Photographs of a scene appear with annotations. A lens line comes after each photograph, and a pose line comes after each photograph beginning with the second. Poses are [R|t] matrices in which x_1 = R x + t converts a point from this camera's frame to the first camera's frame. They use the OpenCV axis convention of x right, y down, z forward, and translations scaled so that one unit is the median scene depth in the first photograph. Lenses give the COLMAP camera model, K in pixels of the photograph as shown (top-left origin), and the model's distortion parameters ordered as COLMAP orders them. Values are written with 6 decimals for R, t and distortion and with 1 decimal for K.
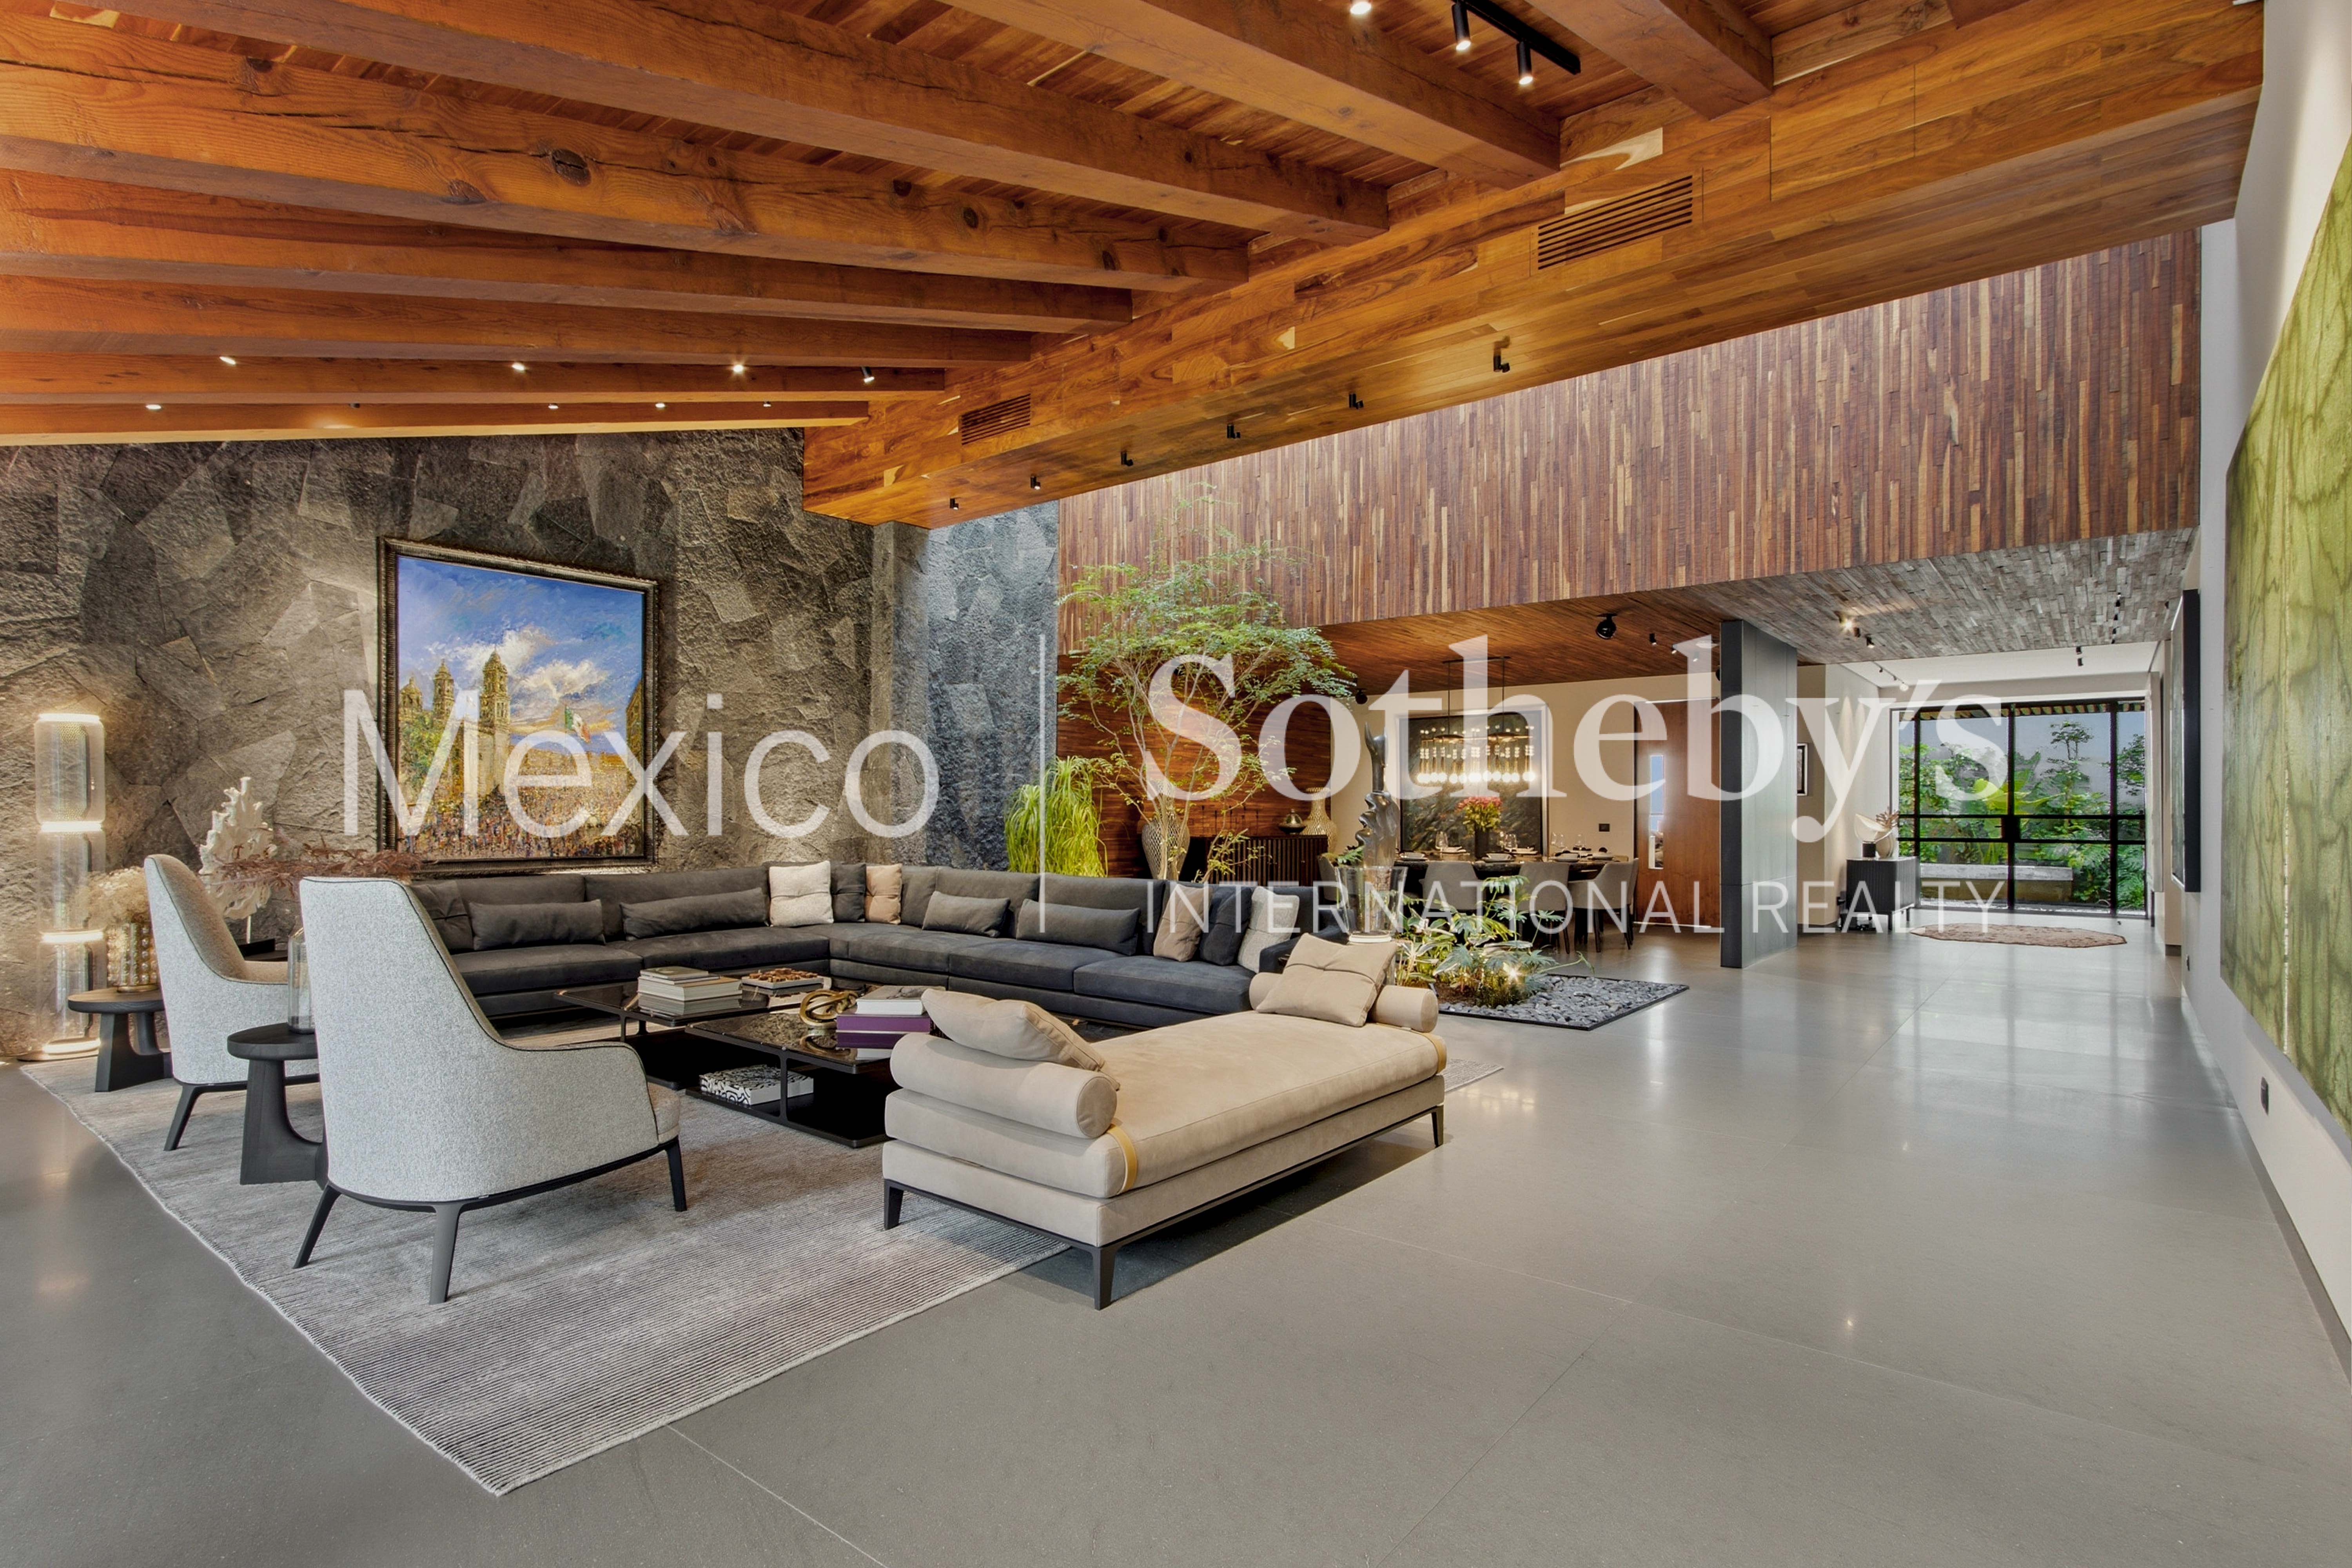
lens RADIAL K [[1154.8, 0, 1175.6], [0, 1154.8, 803.0], [0, 0, 1]] dist [0.000131, 0.027562]
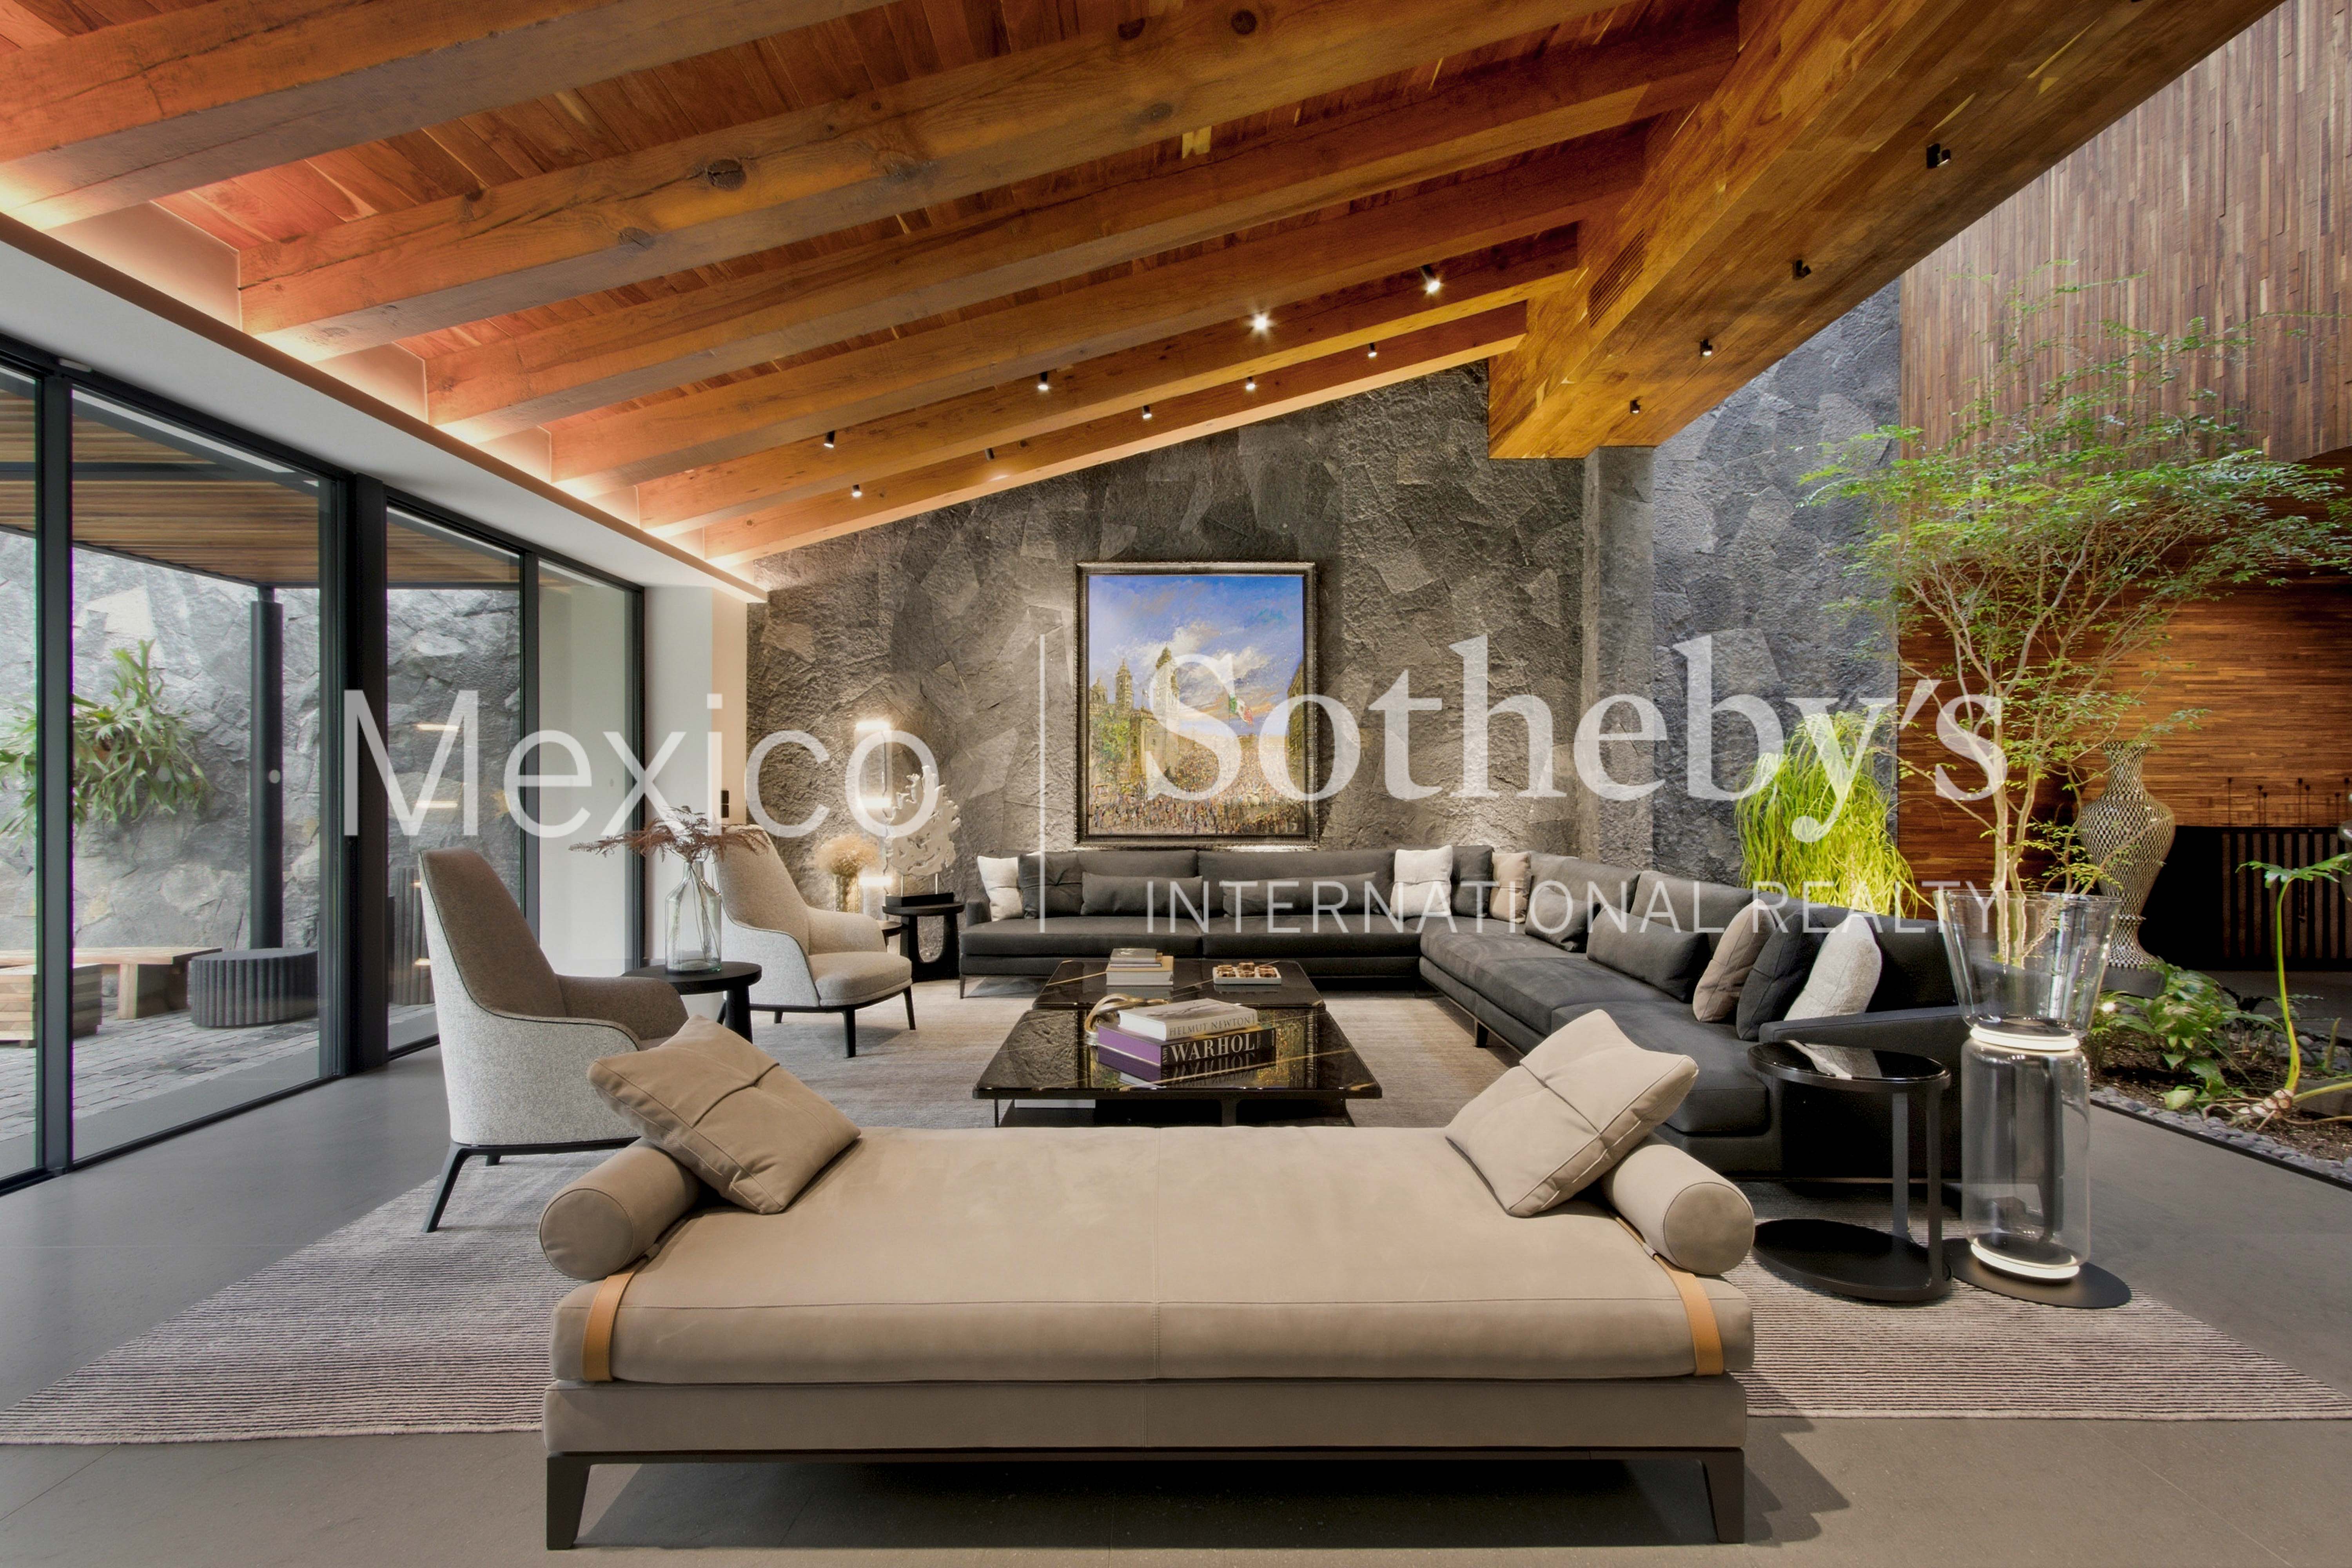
lens RADIAL K [[1108.0, 0, 1176.0], [0, 1108.0, 784.0], [0, 0, 1]] dist [-0.000157, 0.010742]
pose [[0.641910, -0.010306, -0.766710, 0.210440], [0.009714, 0.999939, -0.005308, 0.005259], [0.766718, -0.004040, 0.641971, 0.284283]]
